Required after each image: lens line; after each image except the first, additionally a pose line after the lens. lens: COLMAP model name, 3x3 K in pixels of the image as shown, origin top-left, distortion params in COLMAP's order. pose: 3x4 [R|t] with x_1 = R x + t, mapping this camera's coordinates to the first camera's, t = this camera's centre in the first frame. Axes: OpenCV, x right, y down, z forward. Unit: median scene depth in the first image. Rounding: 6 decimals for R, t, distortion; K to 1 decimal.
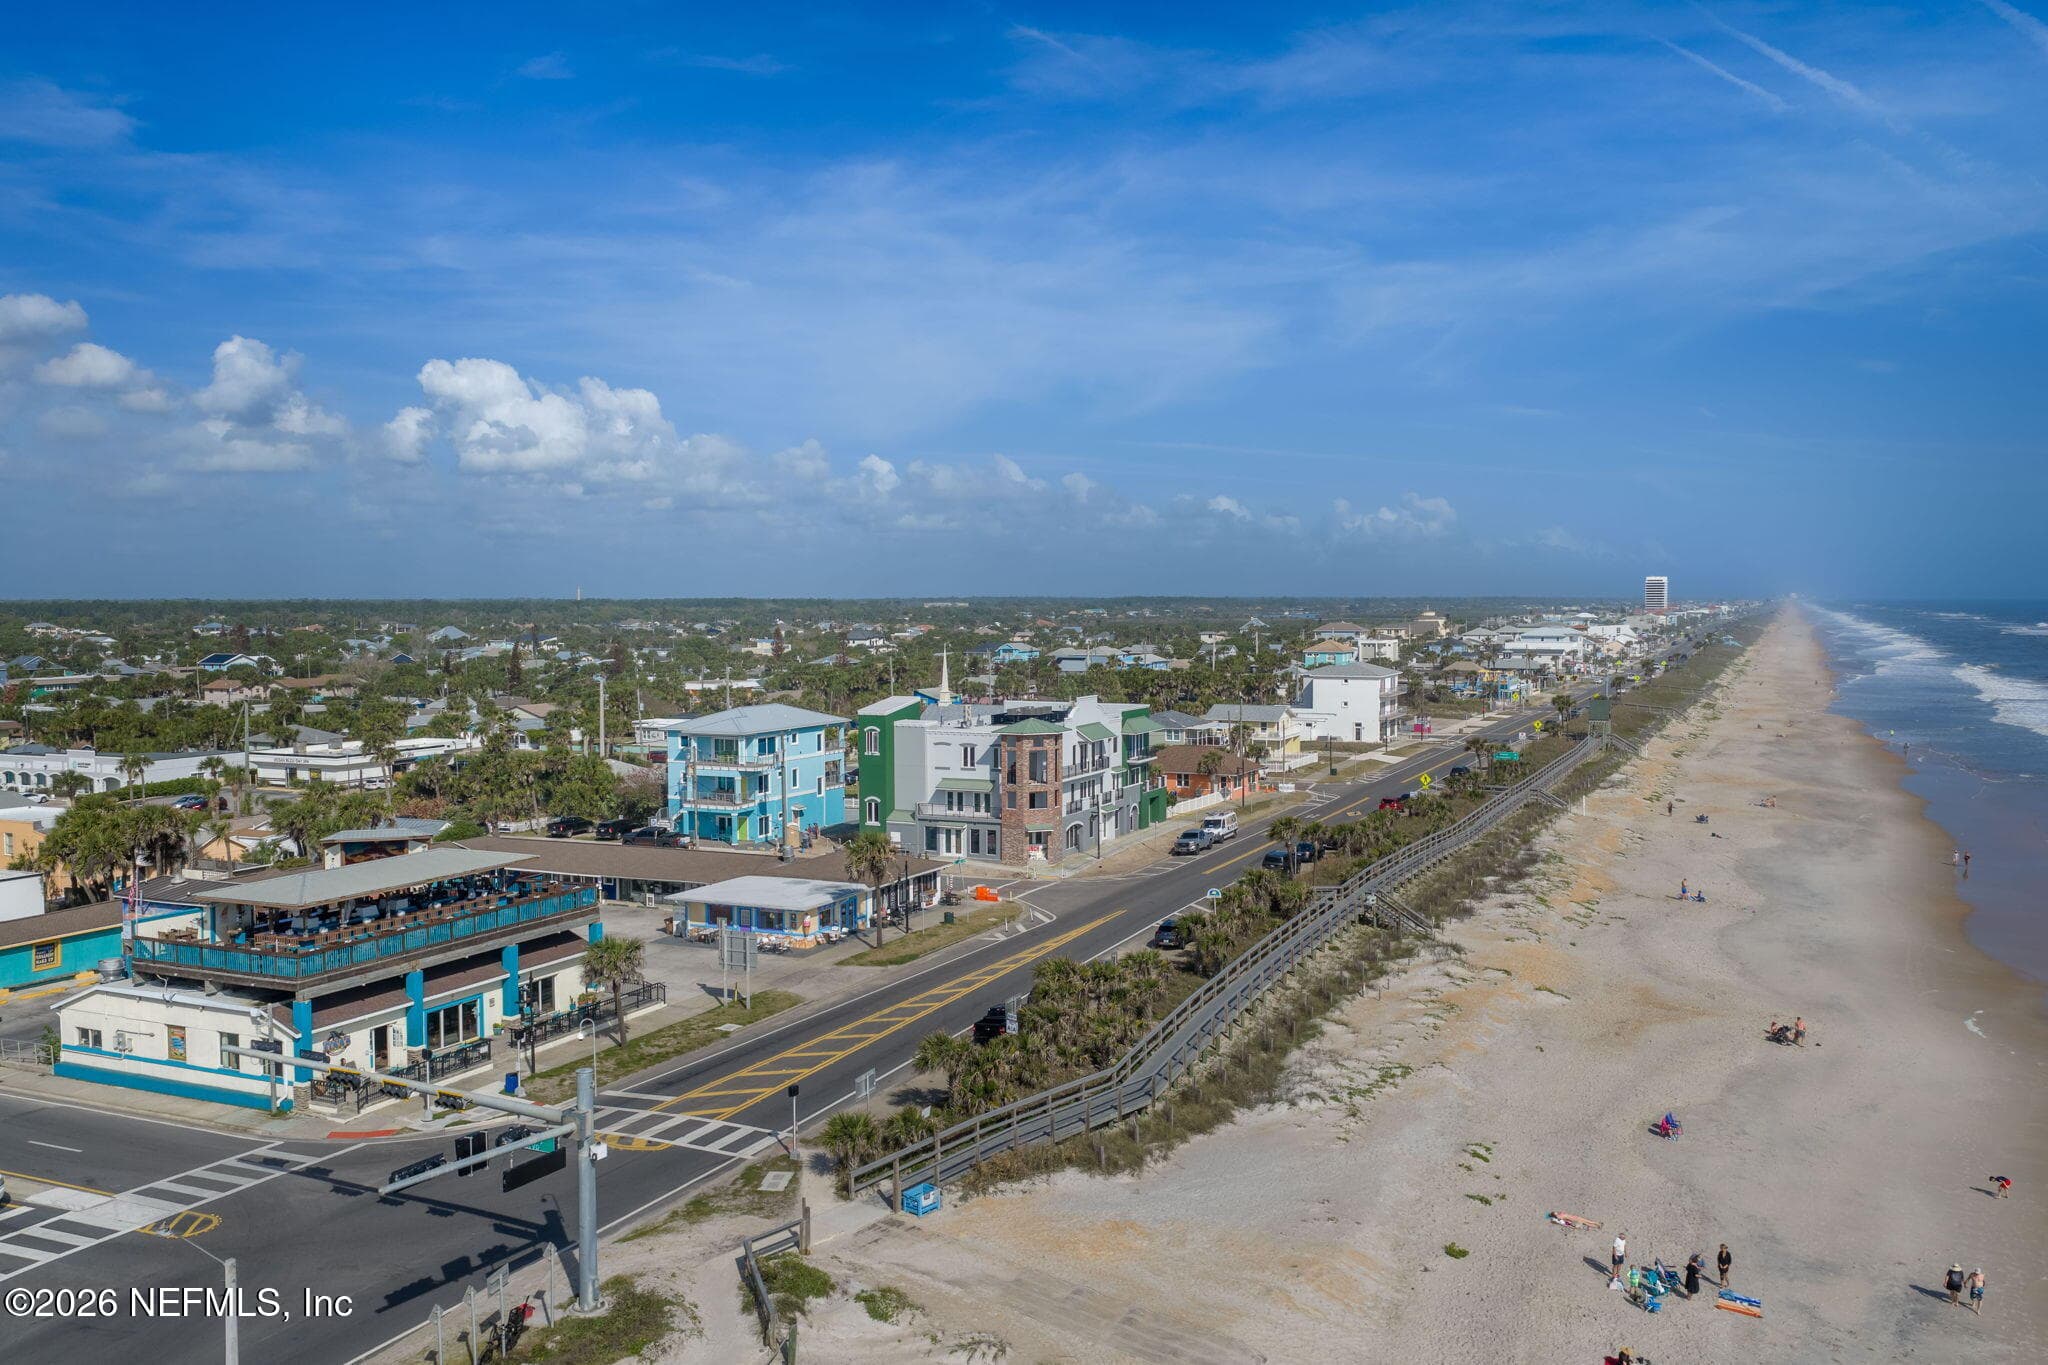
lens RADIAL K [[1714.4, 0, 1000.2], [0, 1714.4, 510.1], [0, 0, 1]] dist [0.002265, -0.001666]
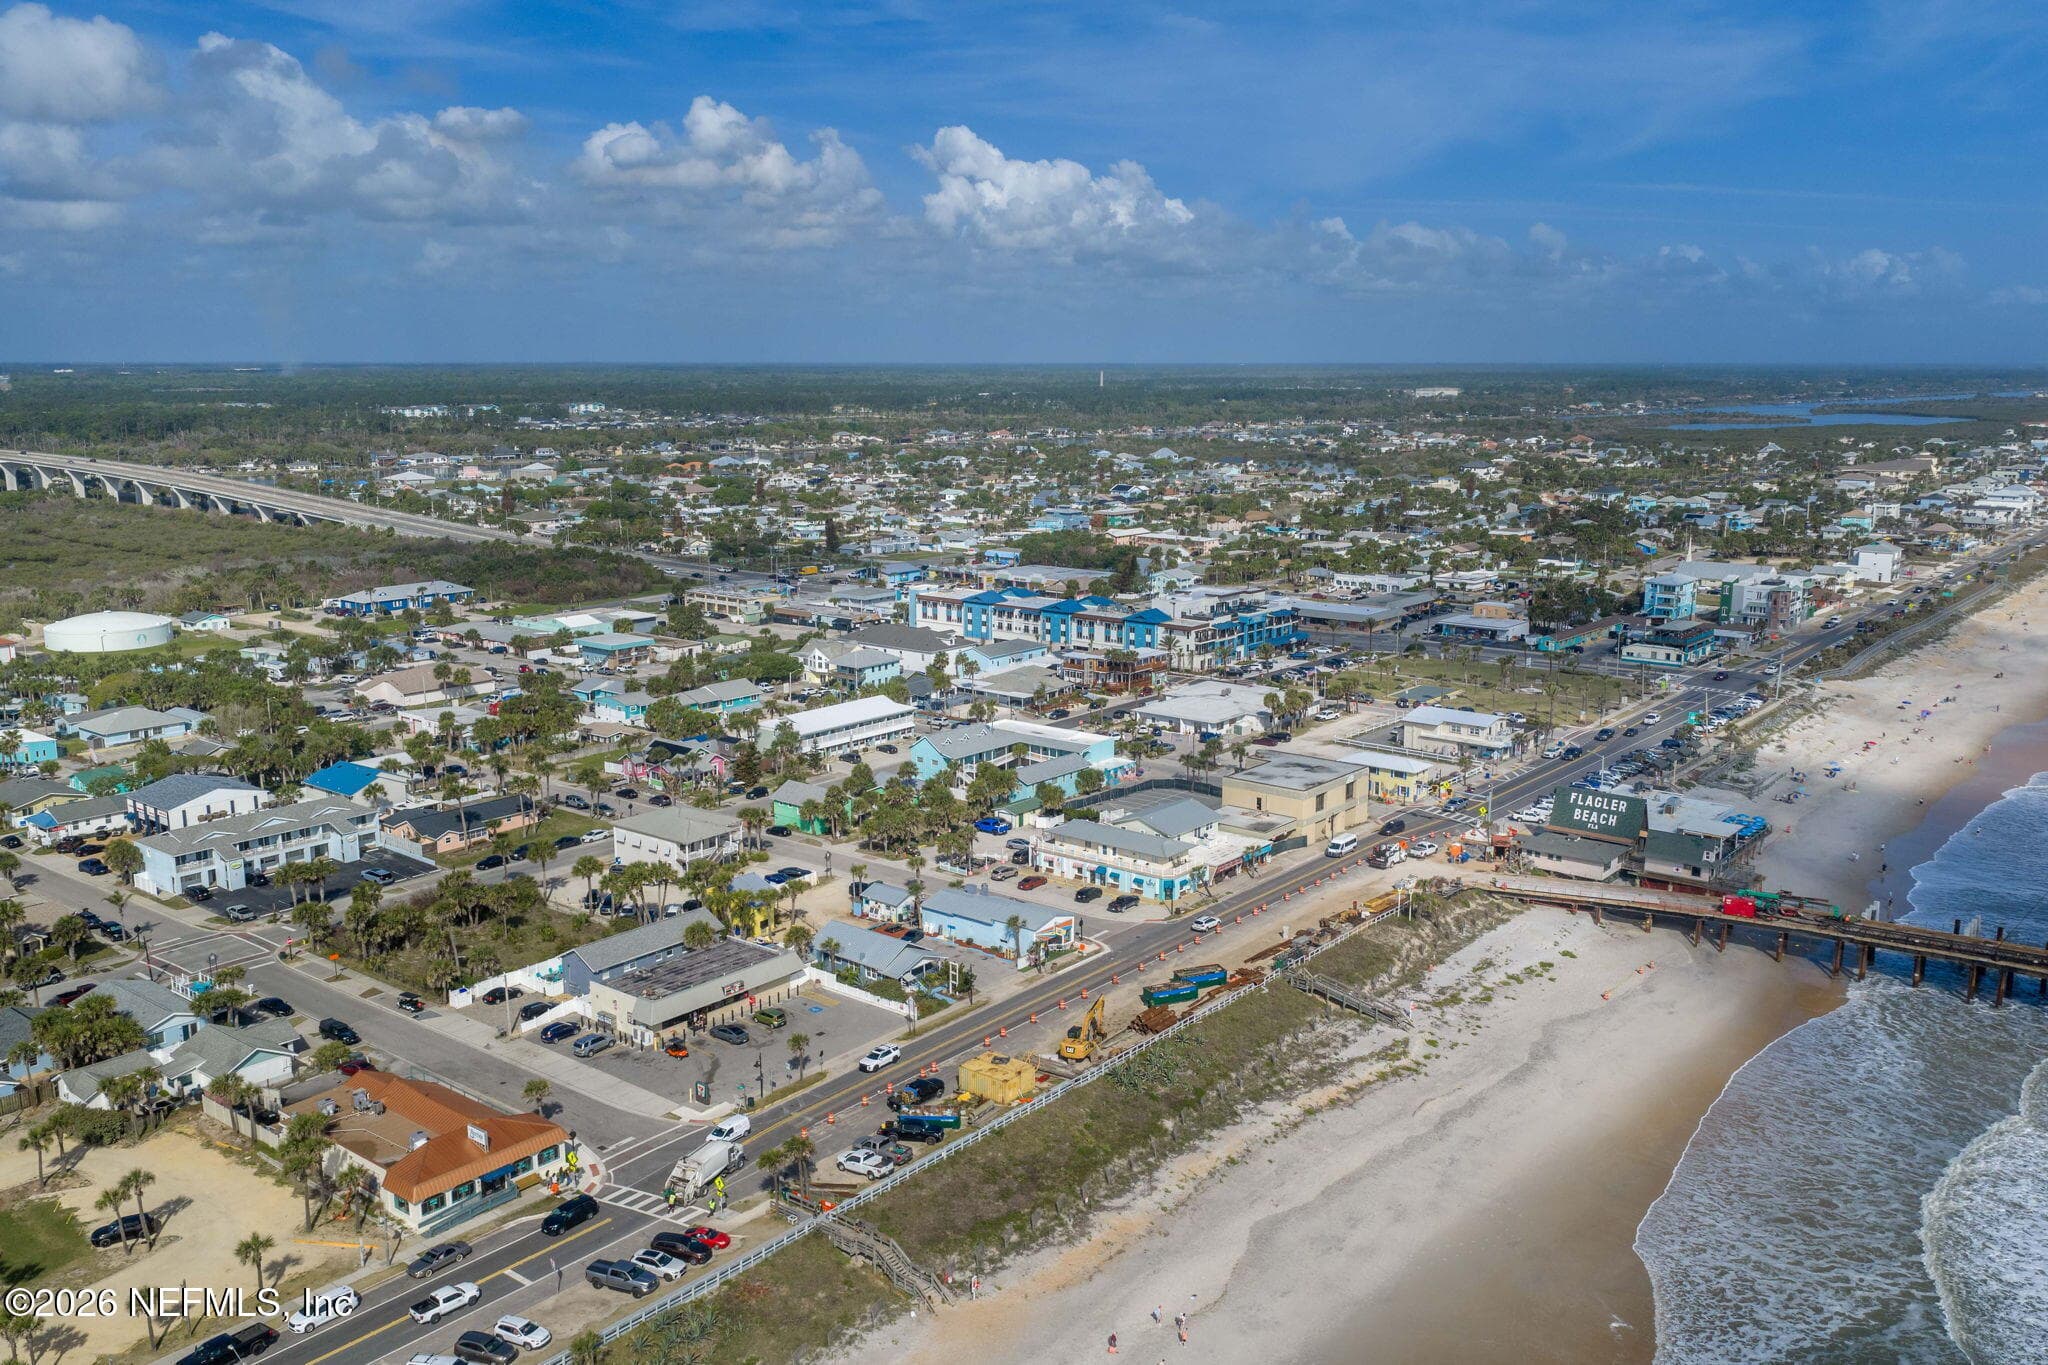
lens RADIAL K [[1714.4, 0, 1027.0], [0, 1714.4, 658.3], [0, 0, 1]] dist [0.001347, -0.007843]
pose [[0.972589, 0.047759, -0.227573, -0.603093], [0.004755, 0.974390, 0.224813, -0.461768], [0.232482, -0.219733, 0.947454, -2.345458]]
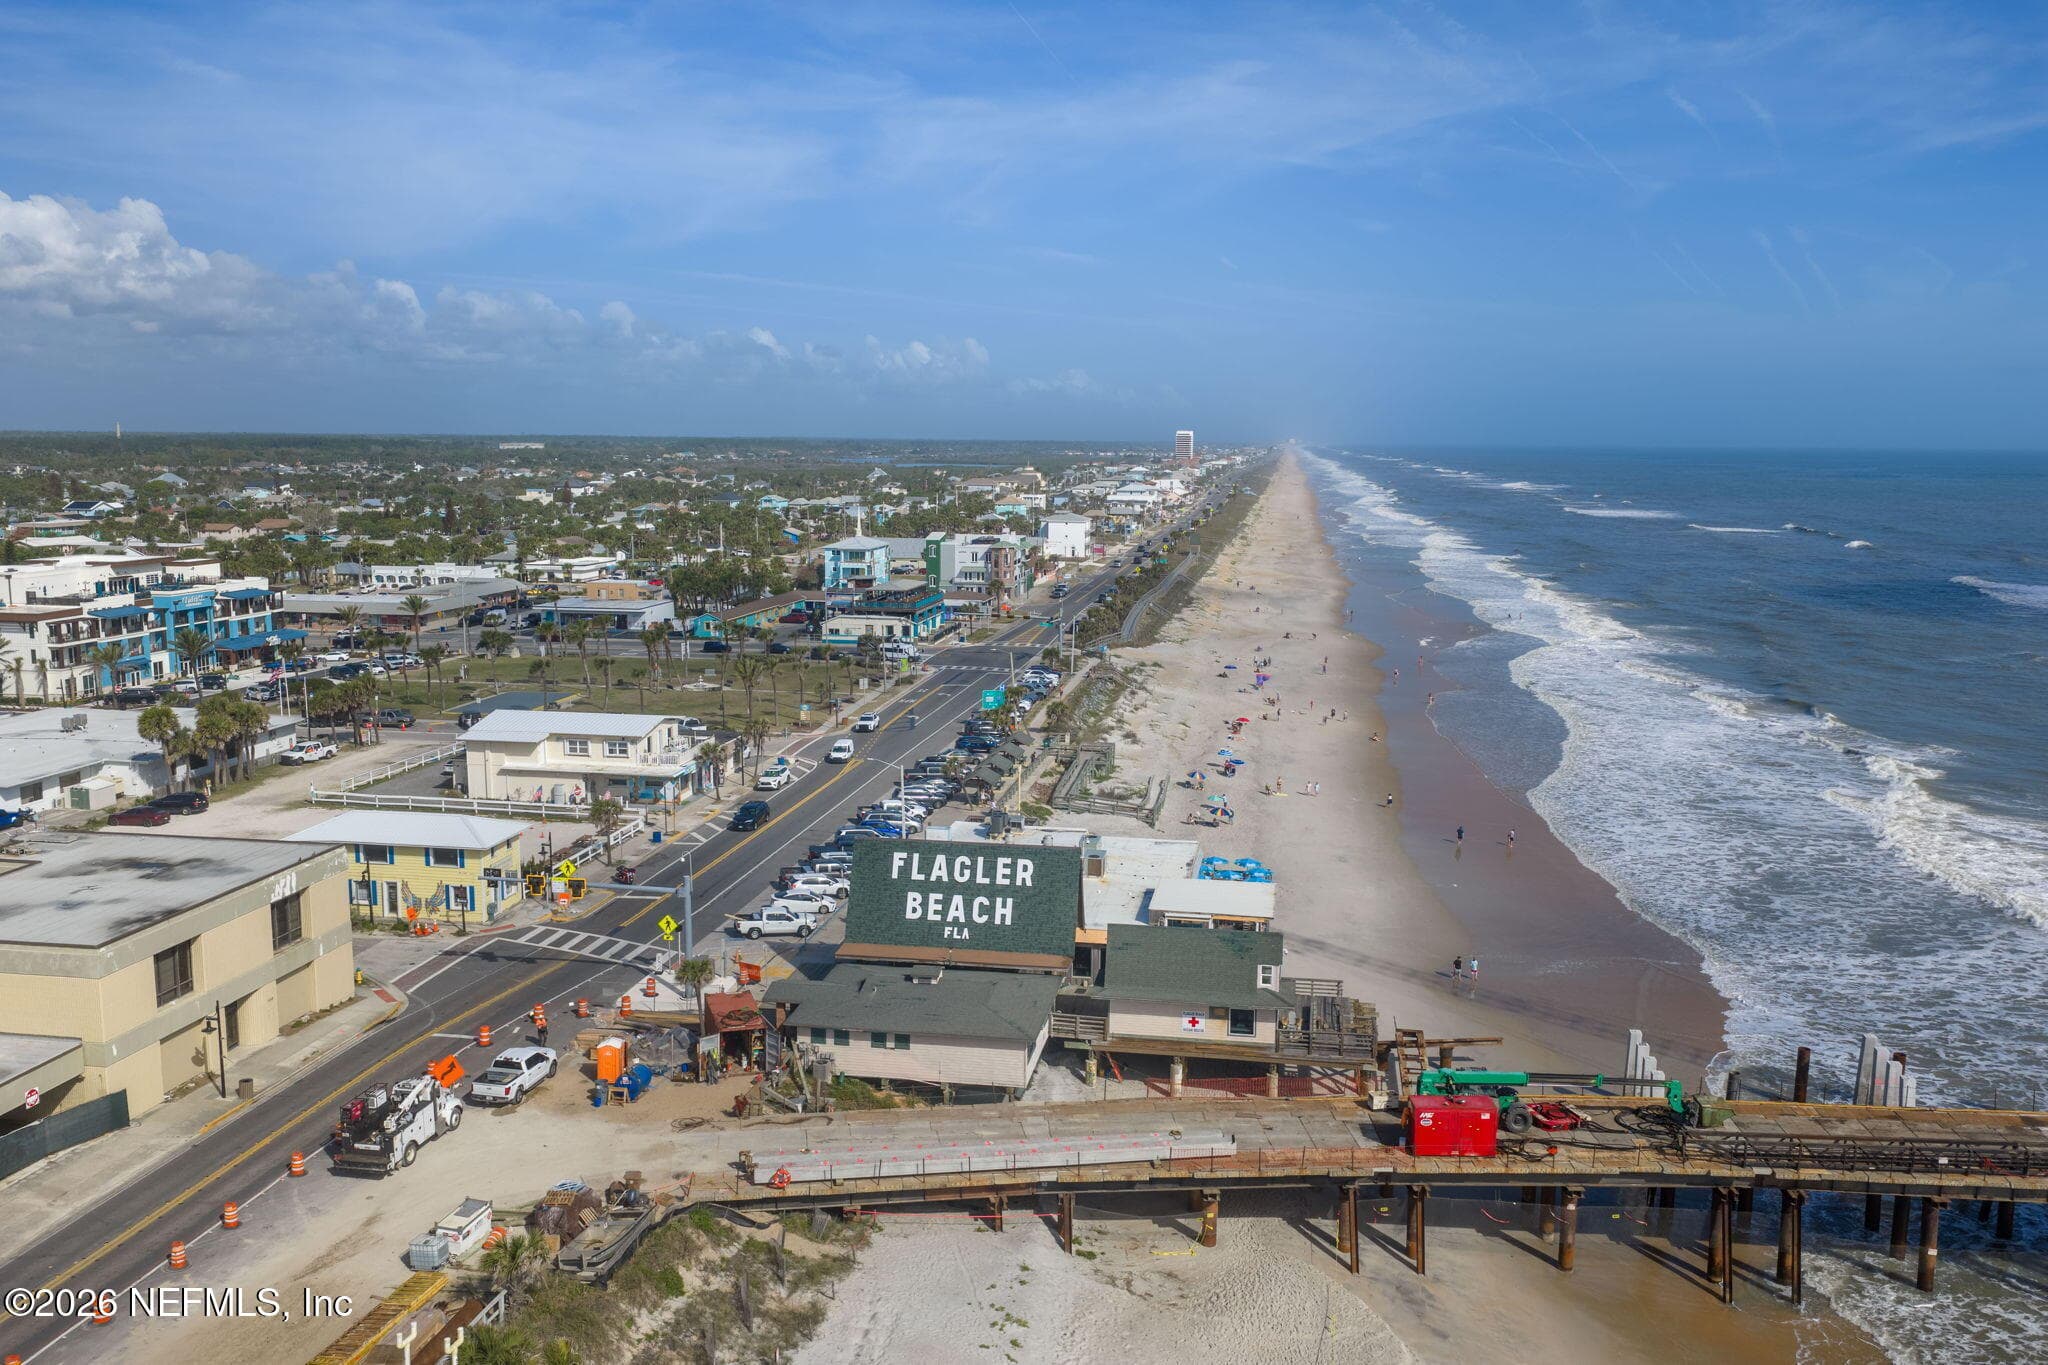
lens RADIAL K [[1714.4, 0, 1027.0], [0, 1714.4, 658.3], [0, 0, 1]] dist [0.001347, -0.007843]
pose [[0.960786, -0.022577, 0.276371, -0.589071], [-0.027391, 0.984078, 0.175613, -0.132794], [-0.275935, -0.176296, 0.944870, -1.245941]]
